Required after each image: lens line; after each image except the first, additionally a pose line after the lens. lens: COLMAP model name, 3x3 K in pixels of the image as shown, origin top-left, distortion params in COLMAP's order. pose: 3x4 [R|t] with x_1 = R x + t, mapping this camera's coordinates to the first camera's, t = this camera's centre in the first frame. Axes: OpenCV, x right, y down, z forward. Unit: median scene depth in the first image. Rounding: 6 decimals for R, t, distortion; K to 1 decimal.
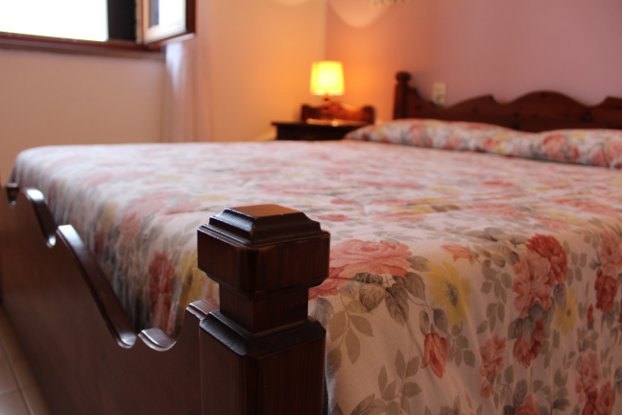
lens RADIAL K [[534.6, 0, 311.0], [0, 534.6, 207.5], [0, 0, 1]] dist [-0.157863, 0.129995]
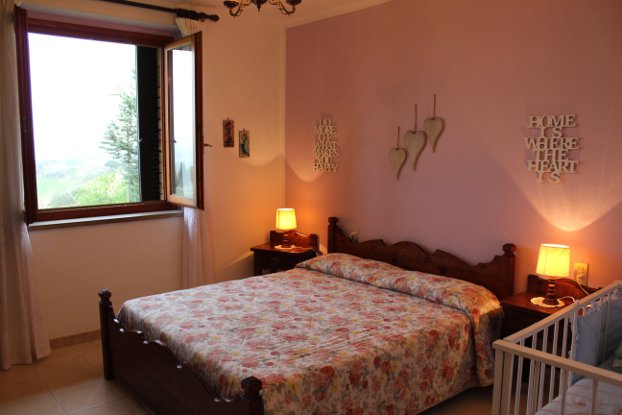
lens RADIAL K [[534.6, 0, 311.0], [0, 534.6, 207.5], [0, 0, 1]] dist [-0.157863, 0.129995]
pose [[0.998776, -0.034524, 0.035419, 0.216668], [0.037059, 0.996598, -0.073608, -0.711513], [-0.032757, 0.074831, 0.996658, -2.499797]]
